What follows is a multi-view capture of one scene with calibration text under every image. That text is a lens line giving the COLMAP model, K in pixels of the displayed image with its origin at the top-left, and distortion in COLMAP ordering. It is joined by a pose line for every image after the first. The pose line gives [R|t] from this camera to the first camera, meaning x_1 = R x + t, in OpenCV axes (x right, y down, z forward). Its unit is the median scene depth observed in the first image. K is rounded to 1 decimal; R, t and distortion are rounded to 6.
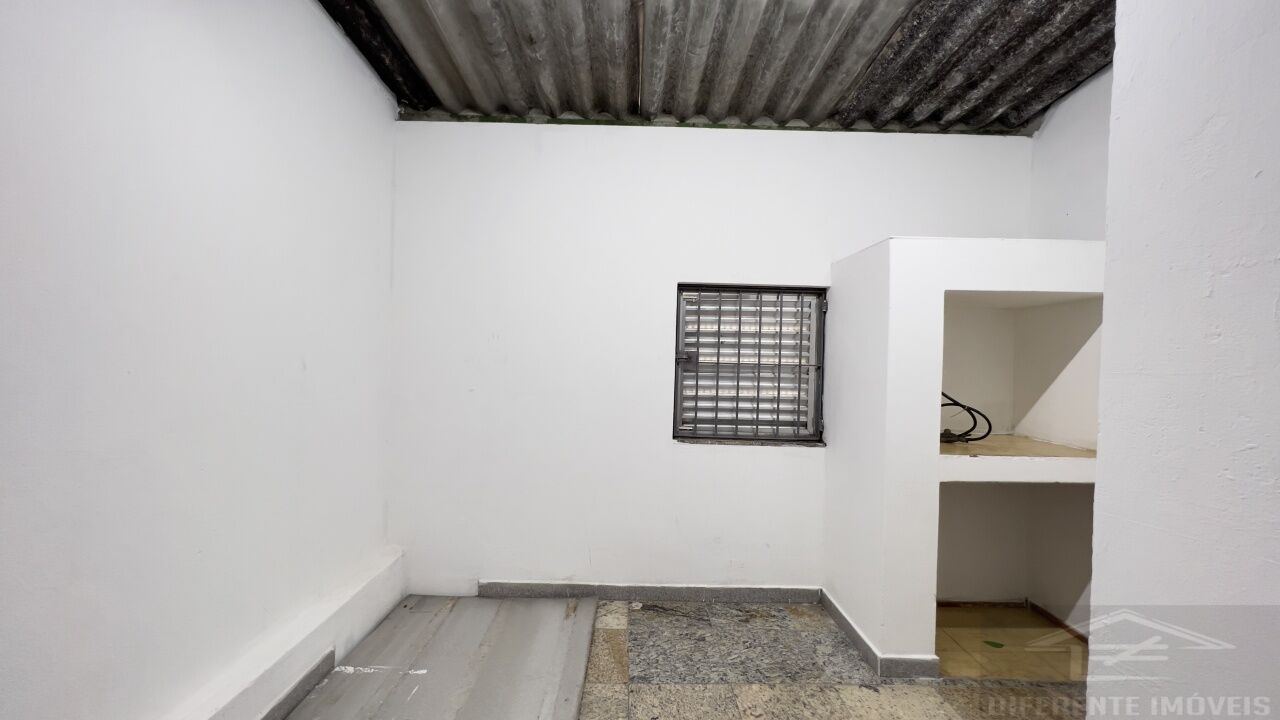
lens RADIAL K [[511.1, 0, 641.1], [0, 511.1, 358.0], [0, 0, 1]] dist [-0.000746, -0.000293]
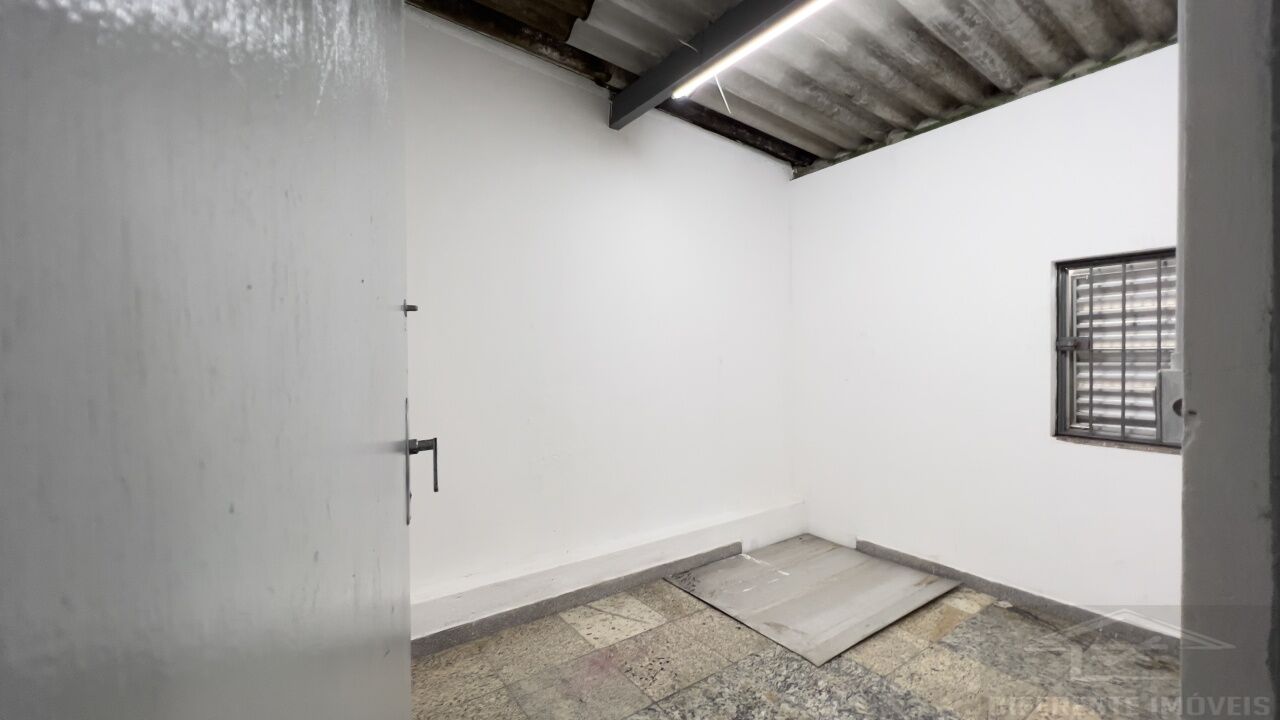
lens RADIAL K [[511.1, 0, 641.1], [0, 511.1, 358.0], [0, 0, 1]] dist [-0.000746, -0.000293]
pose [[0.567467, -0.027077, -0.822951, 0.399976], [0.028316, 0.999510, -0.013361, 0.012023], [0.822909, -0.015721, 0.567955, -0.104099]]
